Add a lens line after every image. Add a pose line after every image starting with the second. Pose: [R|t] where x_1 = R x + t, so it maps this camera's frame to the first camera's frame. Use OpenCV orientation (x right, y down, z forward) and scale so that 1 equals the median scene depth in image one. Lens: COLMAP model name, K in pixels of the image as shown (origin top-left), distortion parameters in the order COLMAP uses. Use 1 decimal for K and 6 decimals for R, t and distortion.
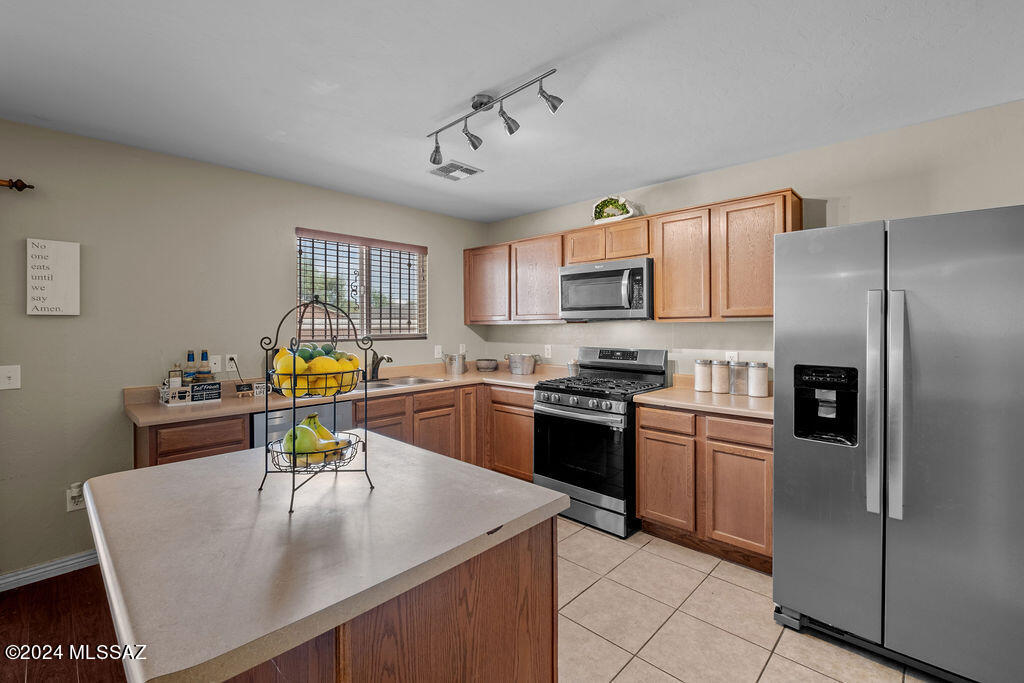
lens RADIAL K [[444.4, 0, 506.8], [0, 444.4, 329.2], [0, 0, 1]] dist [0.000377, -0.003726]
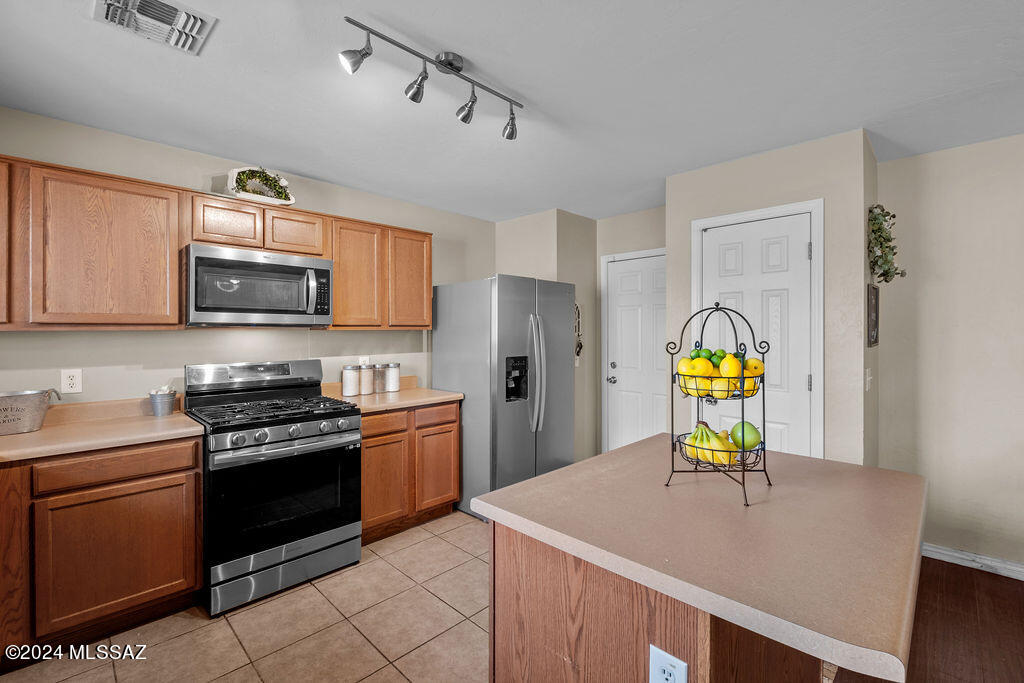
lens RADIAL K [[448.6, 0, 512.4], [0, 448.6, 334.7], [0, 0, 1]] dist [0.000906, -0.004139]
pose [[0.007865, -0.002960, 0.999965, -0.633673], [0.010274, 0.999943, 0.002879, -0.004106], [-0.999916, 0.010251, 0.007895, 0.626255]]
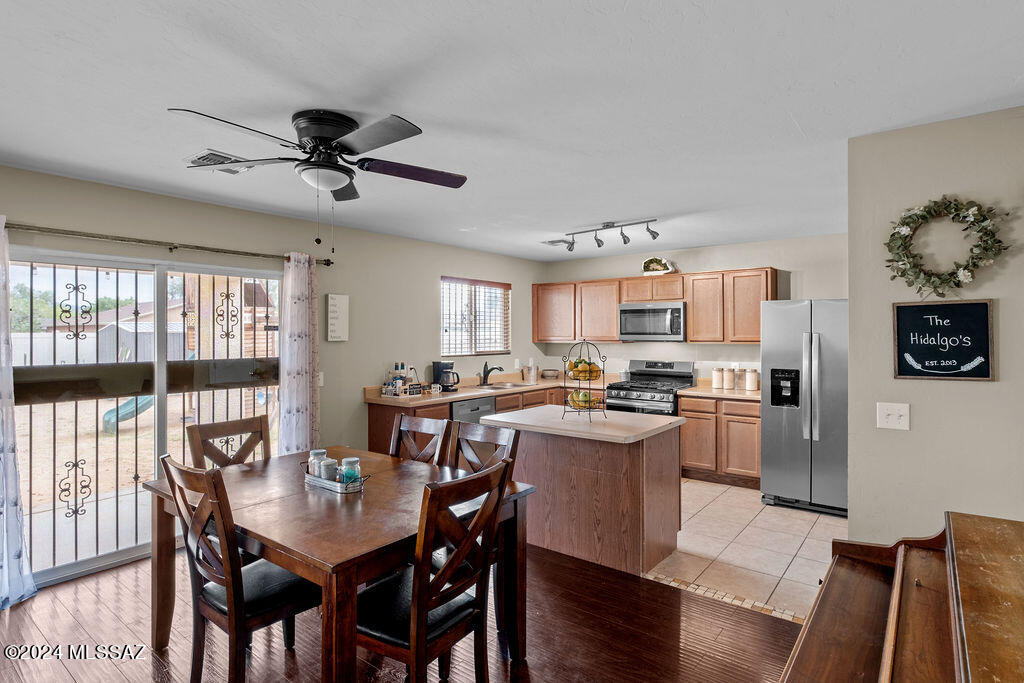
lens RADIAL K [[532.8, 0, 511.7], [0, 532.8, 334.0], [0, 0, 1]] dist [-0.002890, 0.000439]
pose [[0.994622, 0.002806, 0.103532, -0.475458], [-0.001912, 0.999960, -0.008735, -0.032627], [-0.103552, 0.008491, 0.994588, -0.790910]]
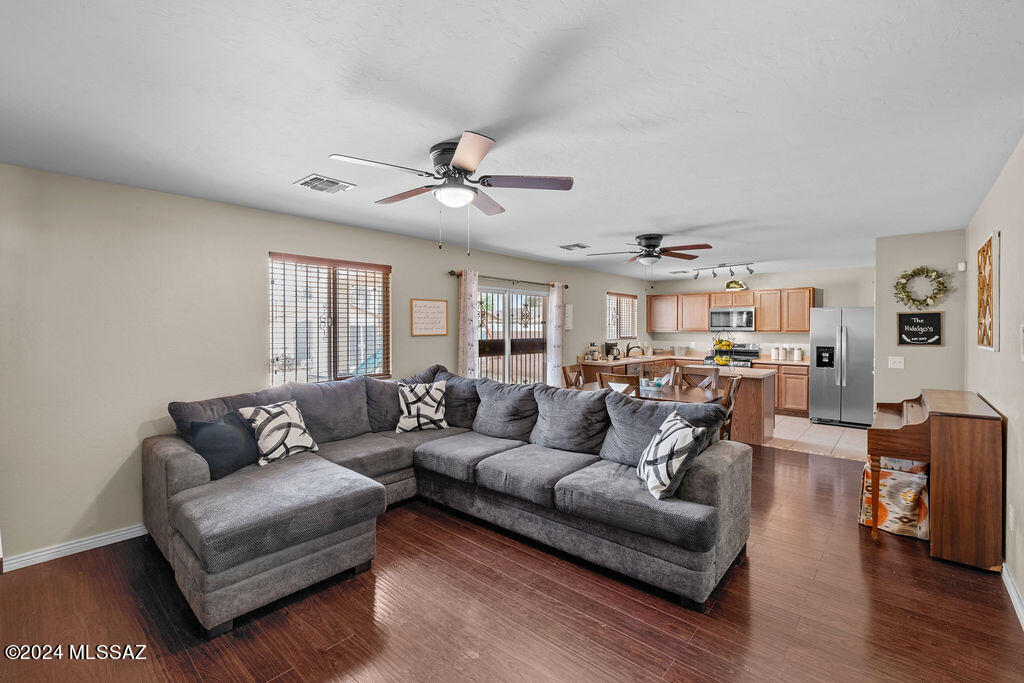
lens RADIAL K [[444.4, 0, 506.8], [0, 444.4, 329.2], [0, 0, 1]] dist [0.000377, -0.003726]
pose [[0.999184, 0.006821, 0.039797, -1.237717], [-0.006645, 0.999968, -0.004543, -0.014142], [-0.039827, 0.004275, 0.999197, -1.537632]]
